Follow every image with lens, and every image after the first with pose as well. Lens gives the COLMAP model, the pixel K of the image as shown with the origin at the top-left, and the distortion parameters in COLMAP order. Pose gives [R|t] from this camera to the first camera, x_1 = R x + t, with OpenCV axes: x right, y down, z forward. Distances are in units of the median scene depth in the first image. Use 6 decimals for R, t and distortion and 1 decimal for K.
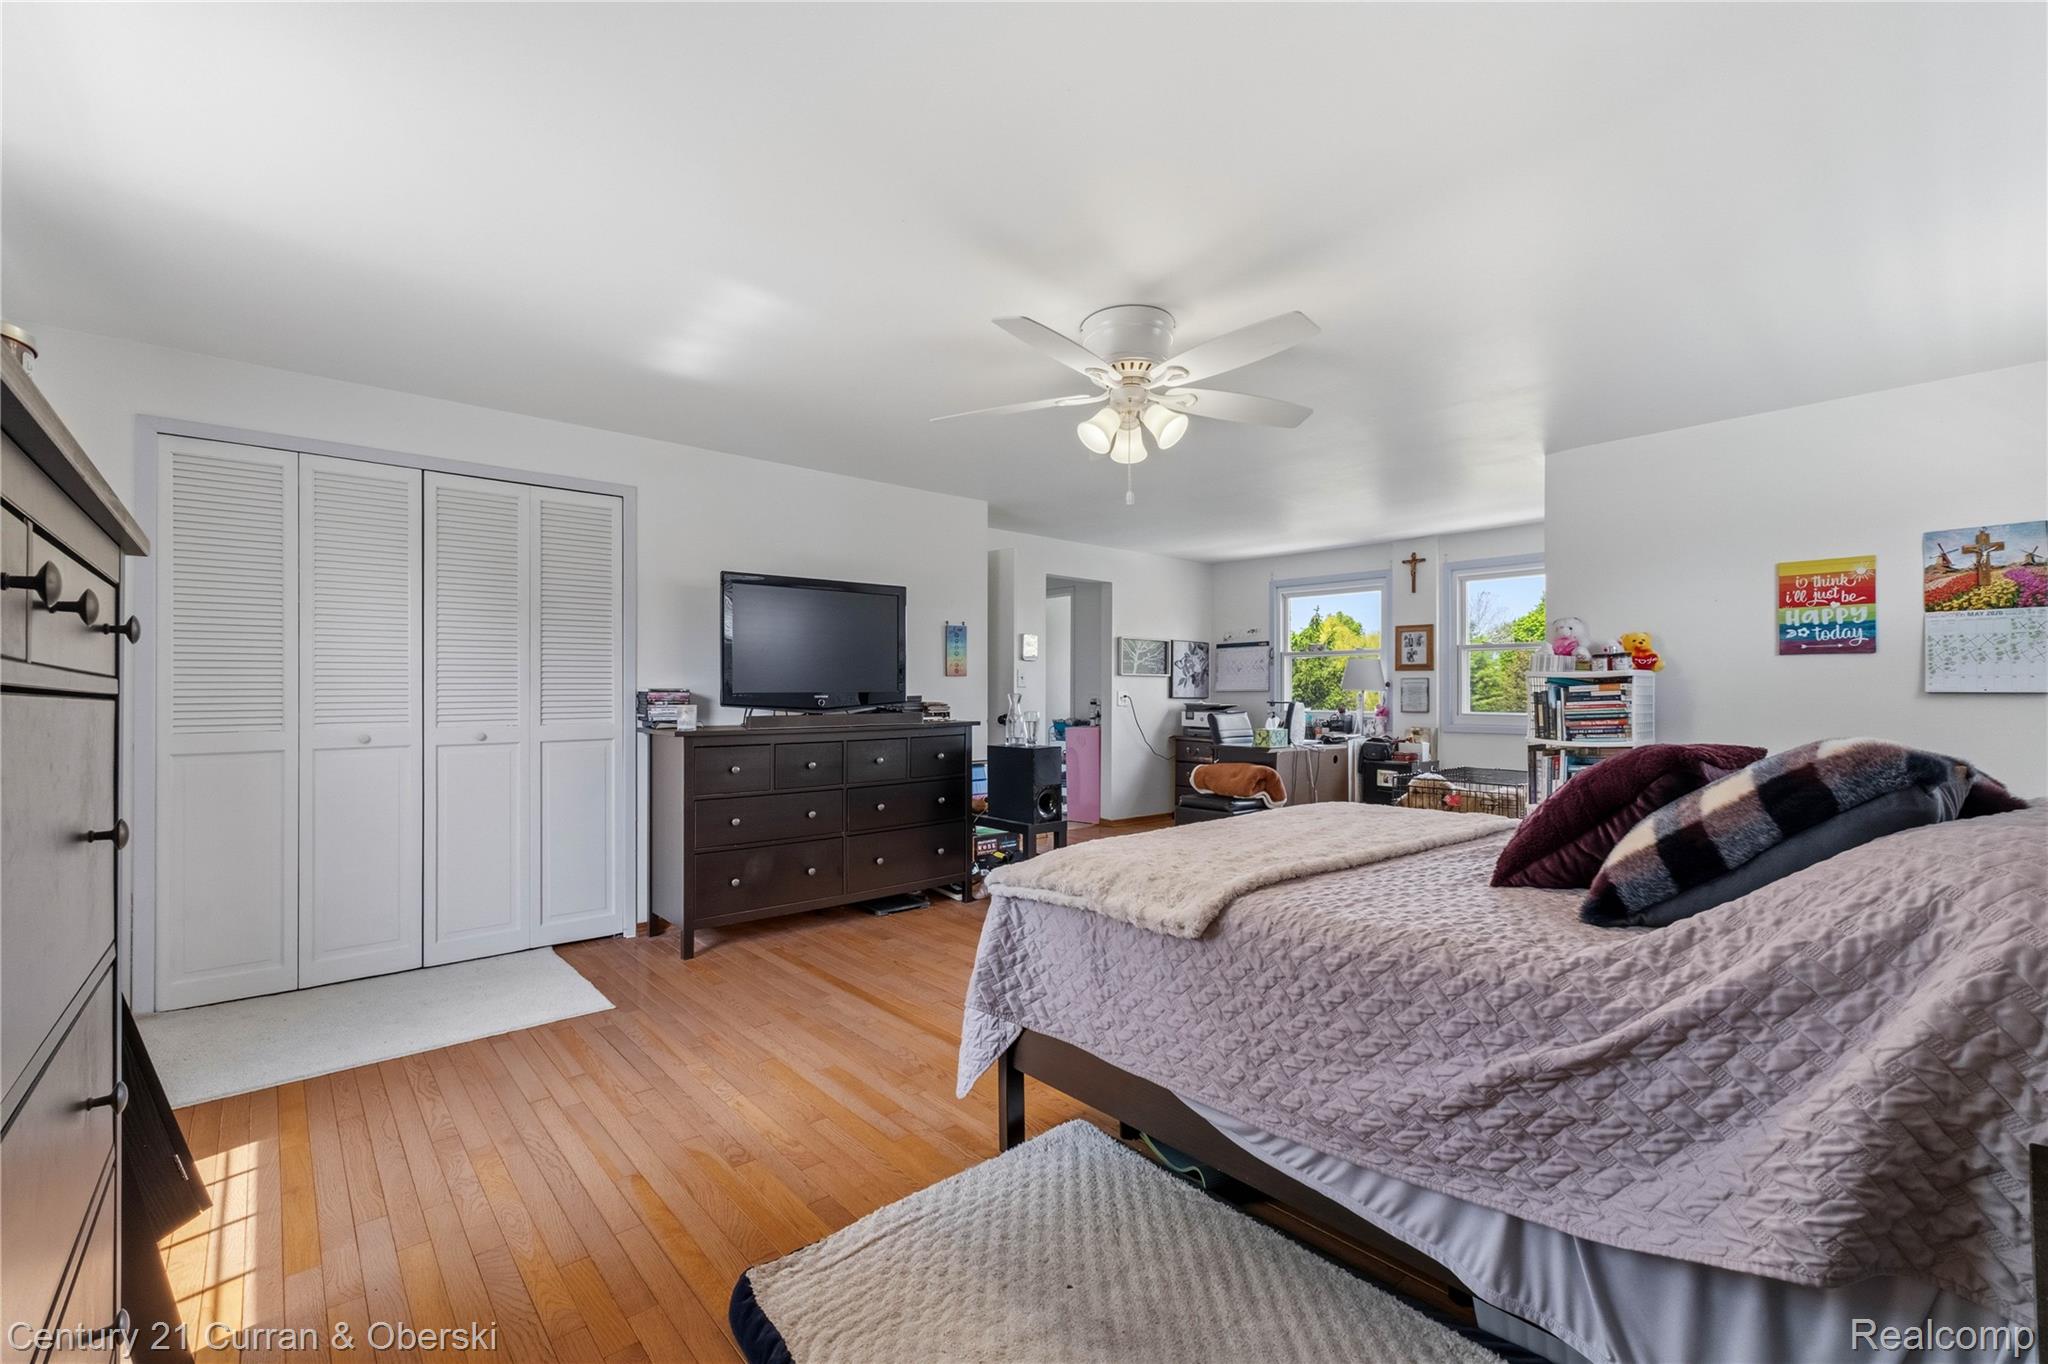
lens RADIAL K [[873.8, 0, 1029.3], [0, 873.8, 684.0], [0, 0, 1]] dist [0.001271, 0.001249]
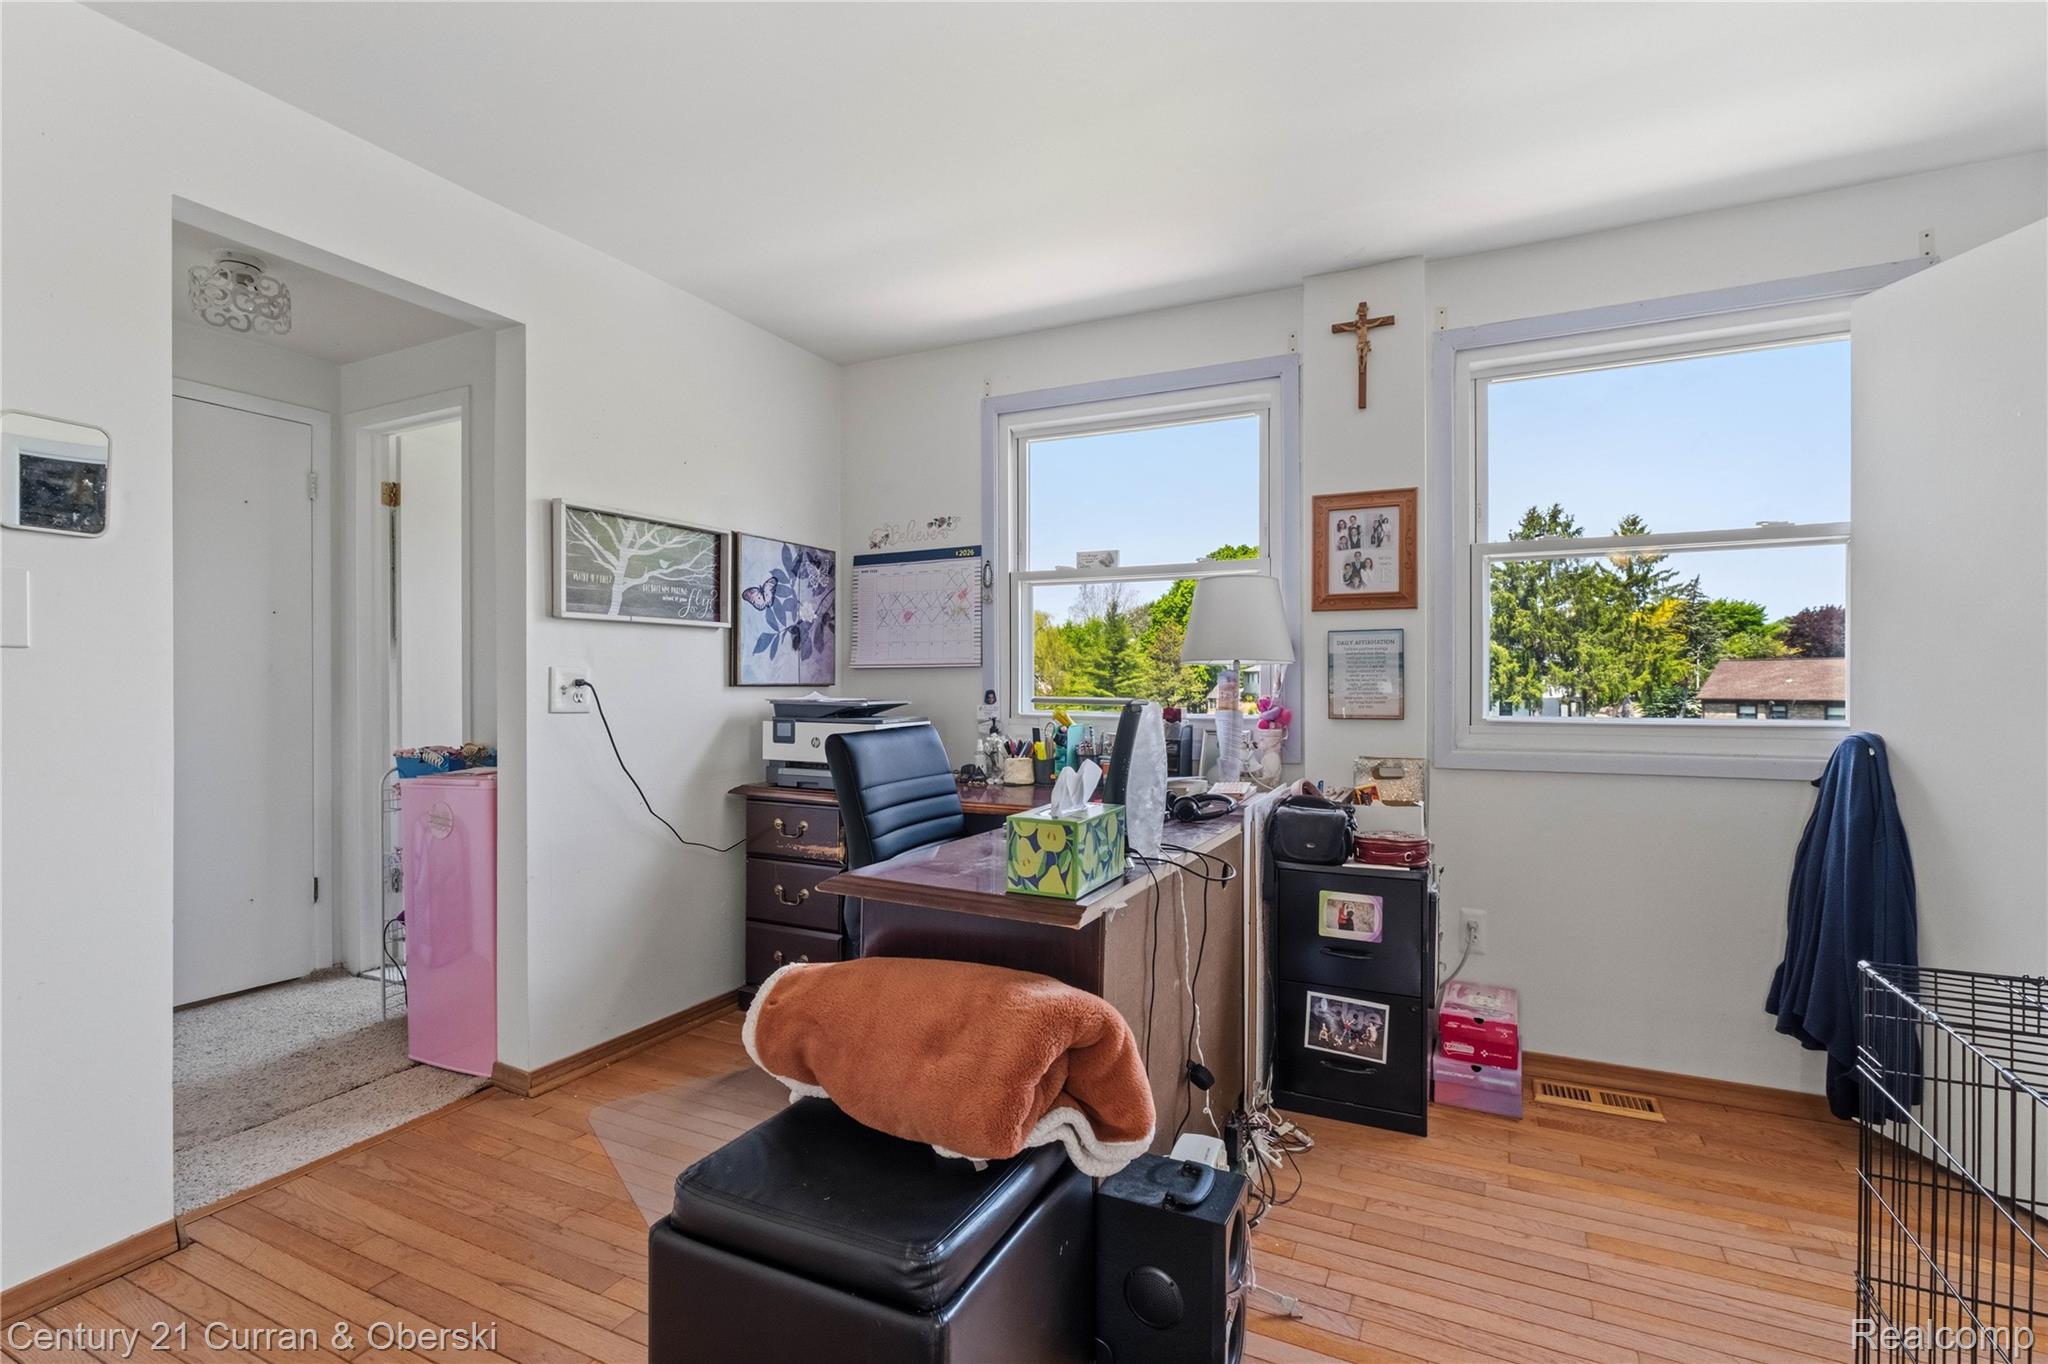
lens RADIAL K [[994.3, 0, 1028.3], [0, 994.3, 676.0], [0, 0, 1]] dist [-0.003767, -0.000162]
pose [[0.927123, -0.005260, 0.374720, 0.120447], [0.001440, 0.999944, 0.010472, 0.007494], [-0.374754, -0.009169, 0.927079, 0.561476]]
